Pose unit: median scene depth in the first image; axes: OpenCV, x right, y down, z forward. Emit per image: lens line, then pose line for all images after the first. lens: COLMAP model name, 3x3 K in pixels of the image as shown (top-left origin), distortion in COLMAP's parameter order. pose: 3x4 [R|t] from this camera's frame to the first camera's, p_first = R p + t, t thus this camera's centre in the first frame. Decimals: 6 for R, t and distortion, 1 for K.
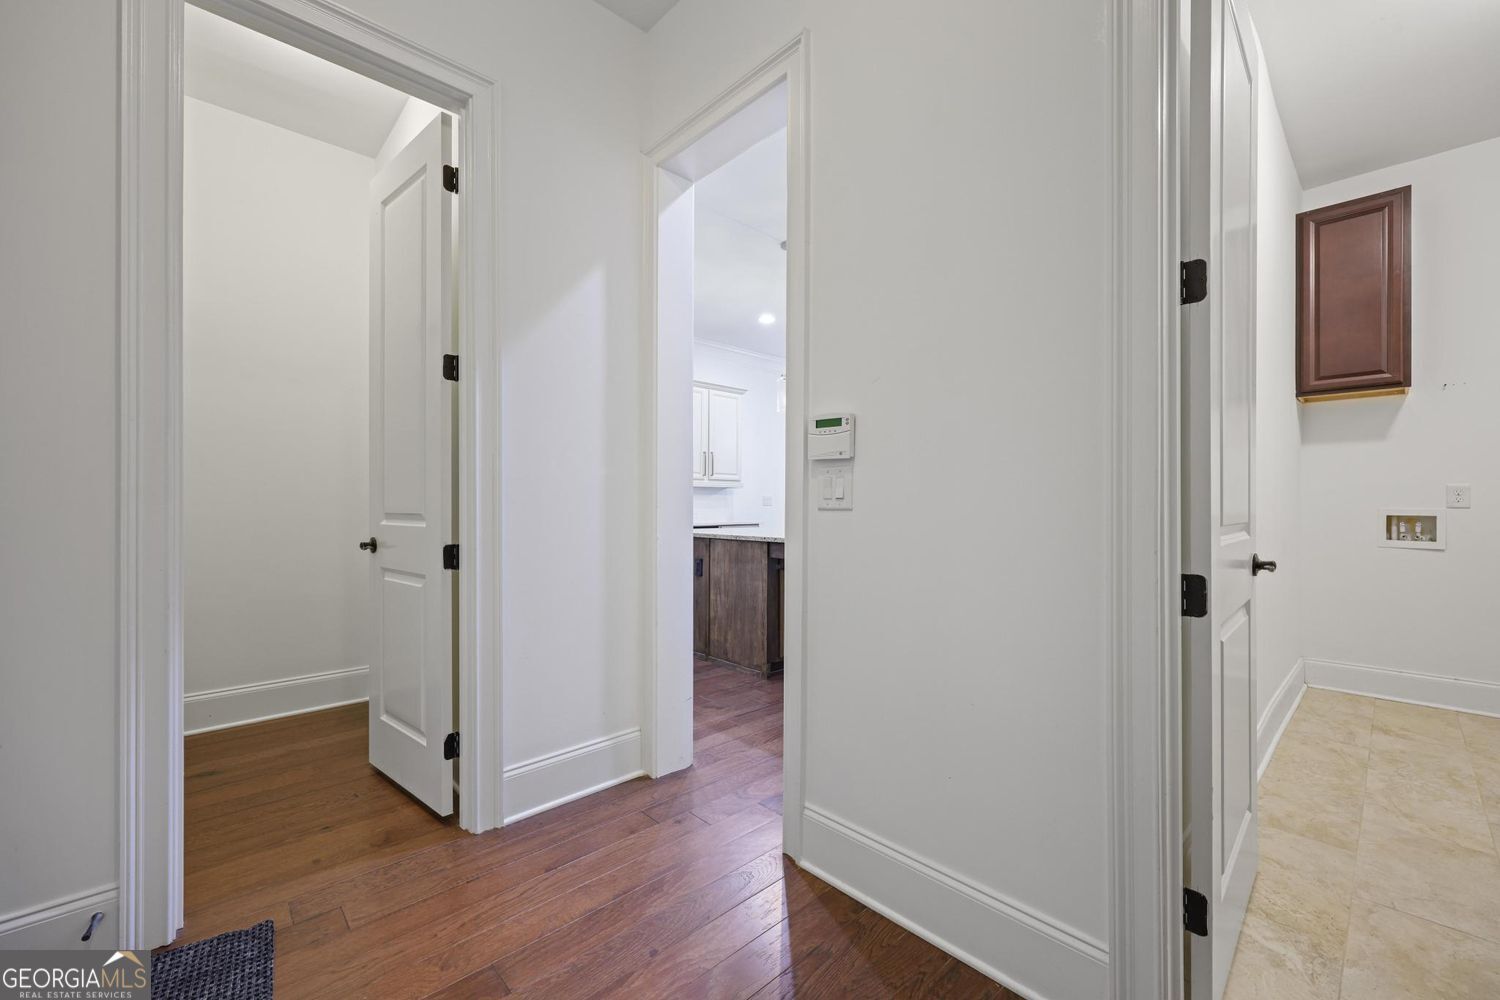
lens RADIAL K [[604.3, 0, 748.3], [0, 604.3, 507.5], [0, 0, 1]] dist [-0.001127, -0.000232]
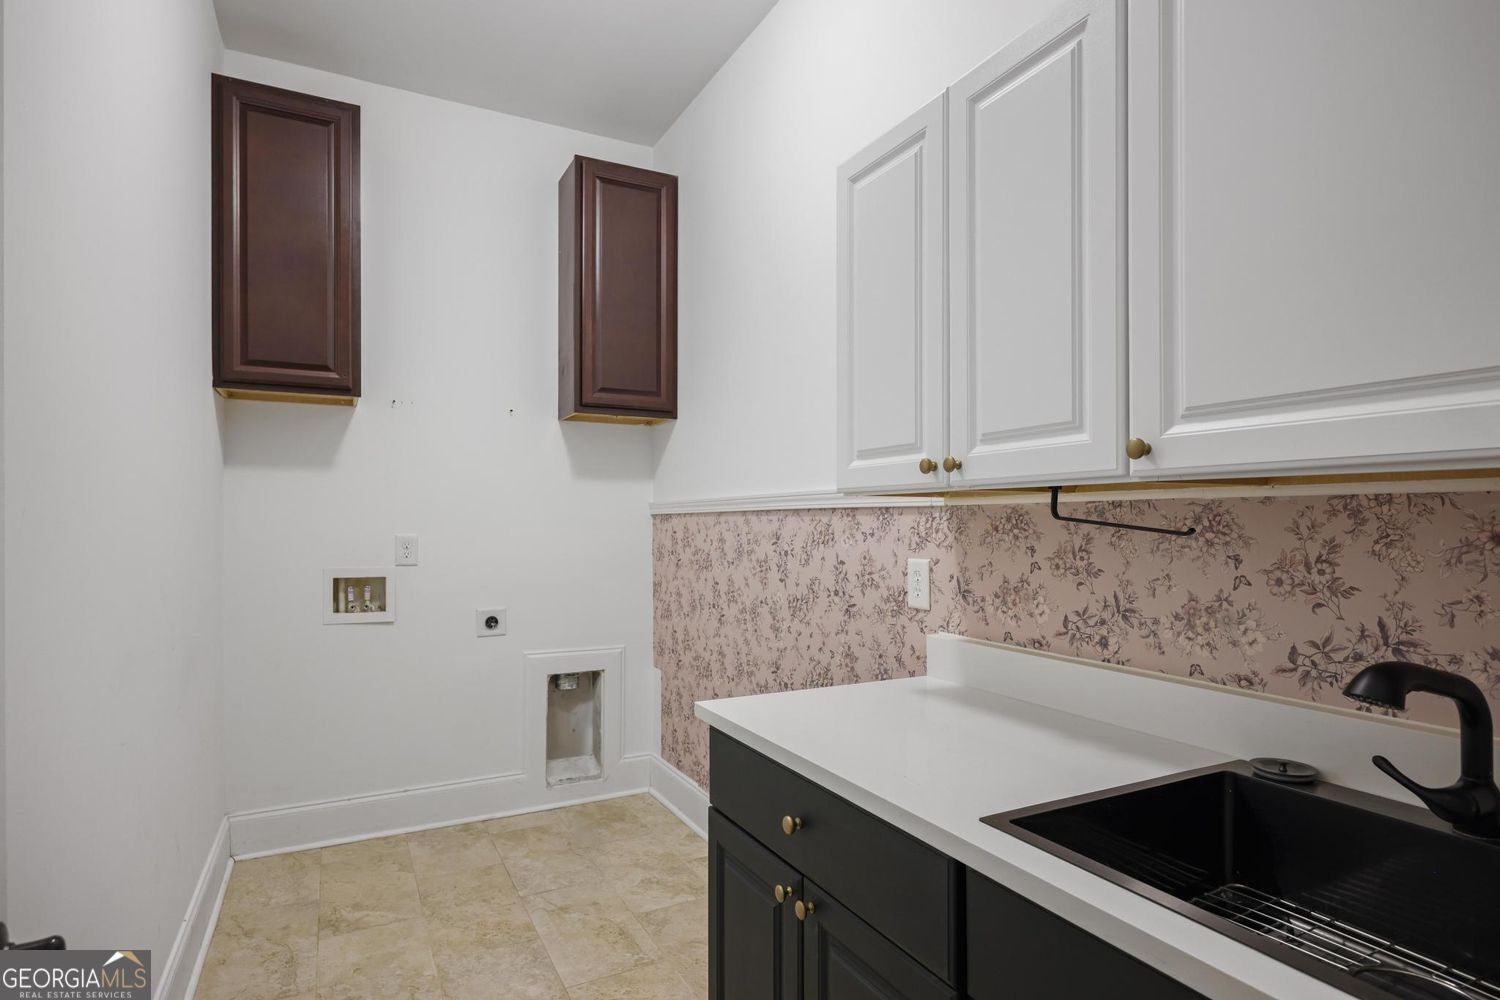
lens RADIAL K [[796.7, 0, 753.5], [0, 796.7, 520.1], [0, 0, 1]] dist [-0.002478, -0.000591]
pose [[0.263532, -0.003025, 0.964646, 0.310225], [0.002657, 0.999994, 0.002410, -0.055635], [-0.964647, 0.001928, 0.263539, 0.300100]]
